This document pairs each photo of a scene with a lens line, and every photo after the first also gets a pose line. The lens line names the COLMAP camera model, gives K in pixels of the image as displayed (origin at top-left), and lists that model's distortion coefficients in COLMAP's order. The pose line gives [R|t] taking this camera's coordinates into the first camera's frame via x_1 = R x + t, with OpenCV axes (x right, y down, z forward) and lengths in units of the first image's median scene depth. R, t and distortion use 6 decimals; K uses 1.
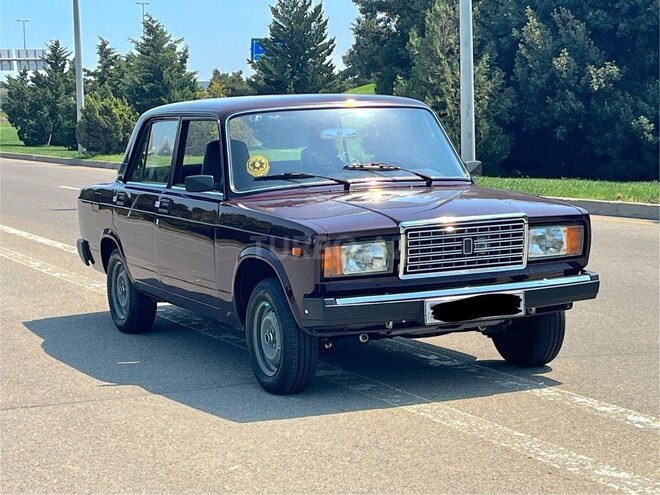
lens RADIAL K [[1446.8, 0, 330.0], [0, 1446.8, 247.5], [0, 0, 1]] dist [0.339324, -0.214228]
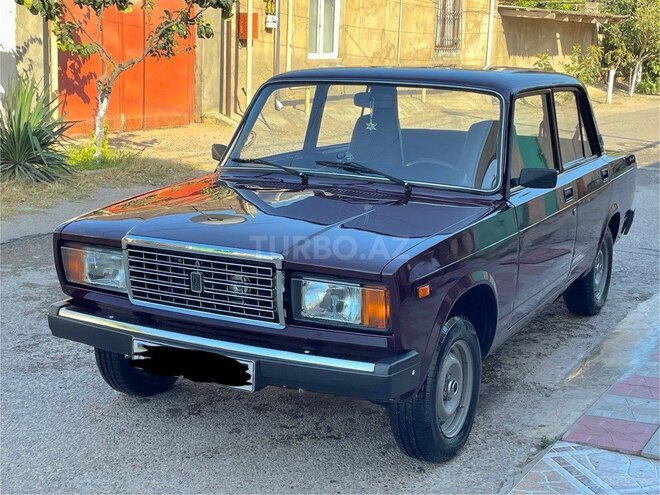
lens RADIAL K [[988.1, 0, 330.0], [0, 988.1, 247.5], [0, 0, 1]] dist [0.117113, -0.140573]
pose [[0.601186, 0.202338, -0.773069, 0.526740], [-0.117783, 0.979283, 0.164715, -0.111020], [0.790382, -0.007970, 0.612563, 0.729377]]
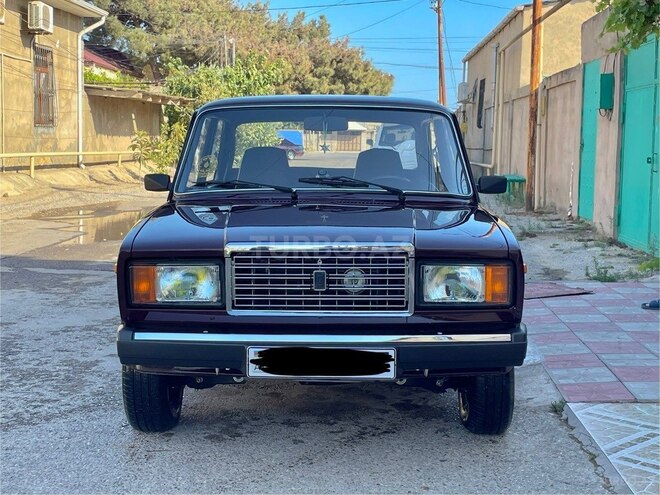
lens RADIAL K [[988.1, 0, 330.0], [0, 988.1, 247.5], [0, 0, 1]] dist [0.117113, -0.140573]
pose [[0.901919, 0.082615, -0.423930, 0.315751], [-0.076903, 0.996569, 0.030599, -0.034355], [0.425003, 0.005004, 0.905178, 0.523677]]
